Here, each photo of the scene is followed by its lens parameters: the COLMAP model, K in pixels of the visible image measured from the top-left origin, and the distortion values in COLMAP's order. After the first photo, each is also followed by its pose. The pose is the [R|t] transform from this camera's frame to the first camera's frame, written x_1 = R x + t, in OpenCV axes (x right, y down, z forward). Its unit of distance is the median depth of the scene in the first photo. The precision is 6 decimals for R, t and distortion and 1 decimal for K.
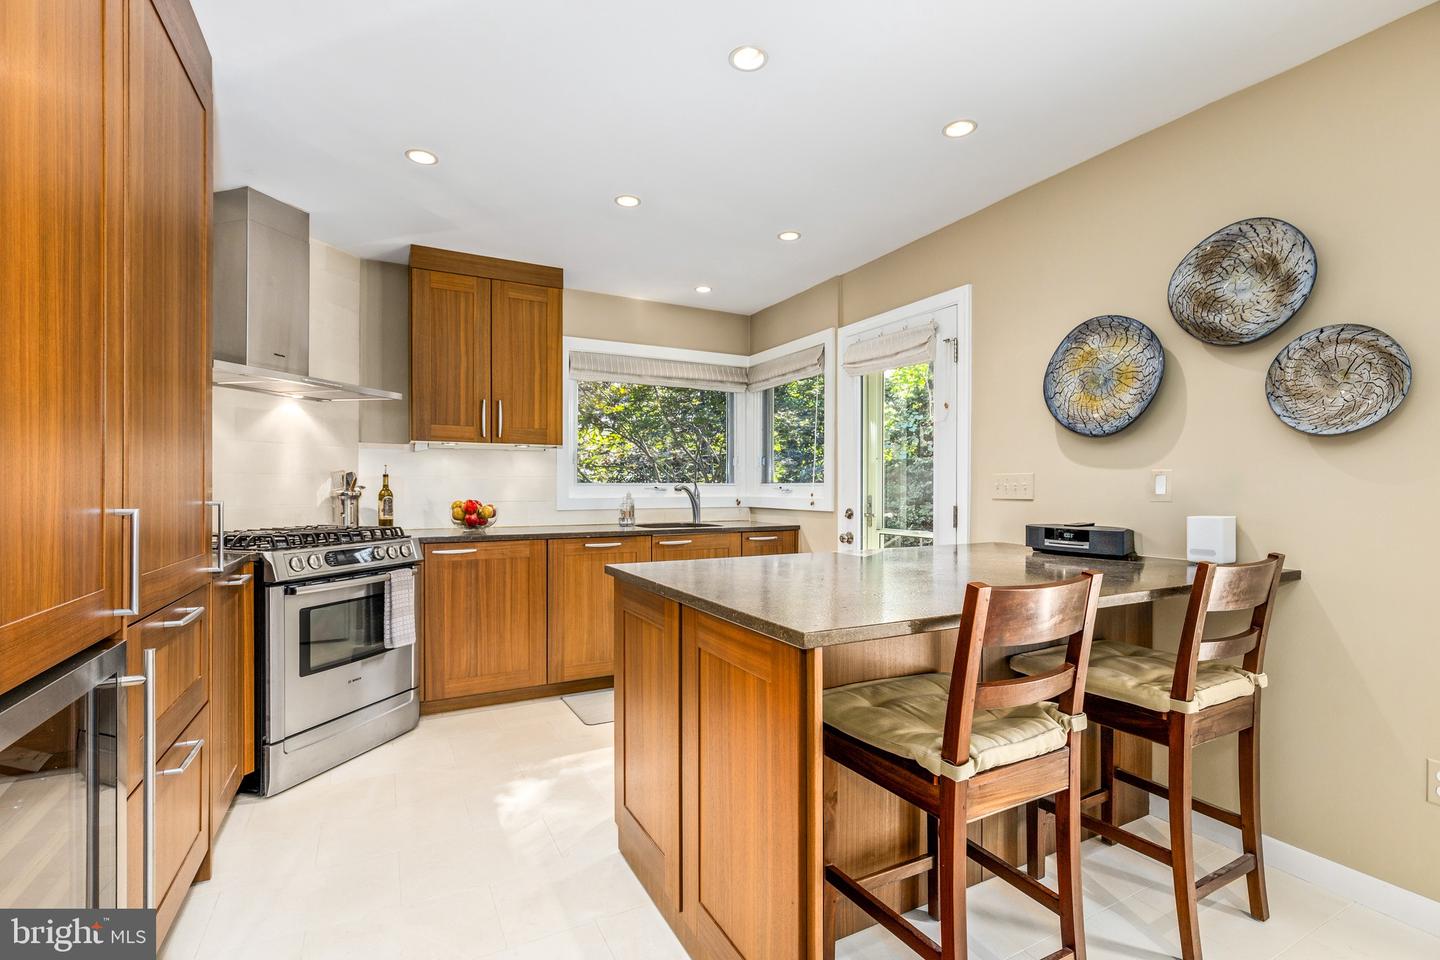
lens RADIAL K [[641.1, 0, 719.0], [0, 641.1, 489.5], [0, 0, 1]] dist [0.003729, -0.000087]
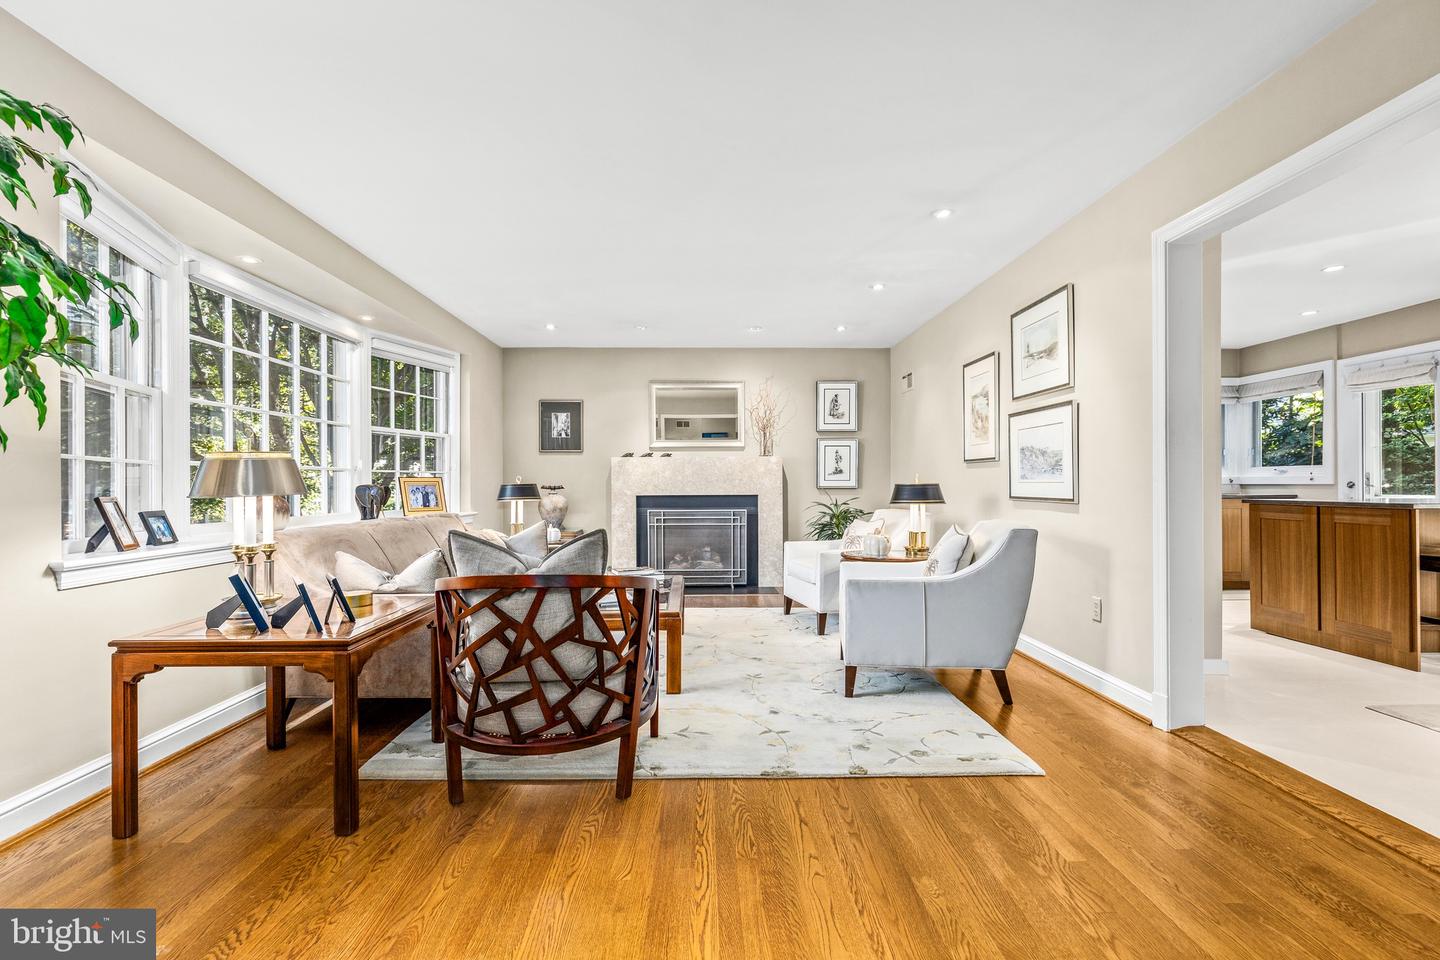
lens RADIAL K [[641.1, 0, 715.2], [0, 641.1, 486.5], [0, 0, 1]] dist [0.003729, -0.000087]
pose [[0.895039, -0.006515, -0.445940, -0.484349], [0.006307, 0.999978, -0.001950, 0.037893], [0.445943, -0.001067, 0.895061, -1.070613]]
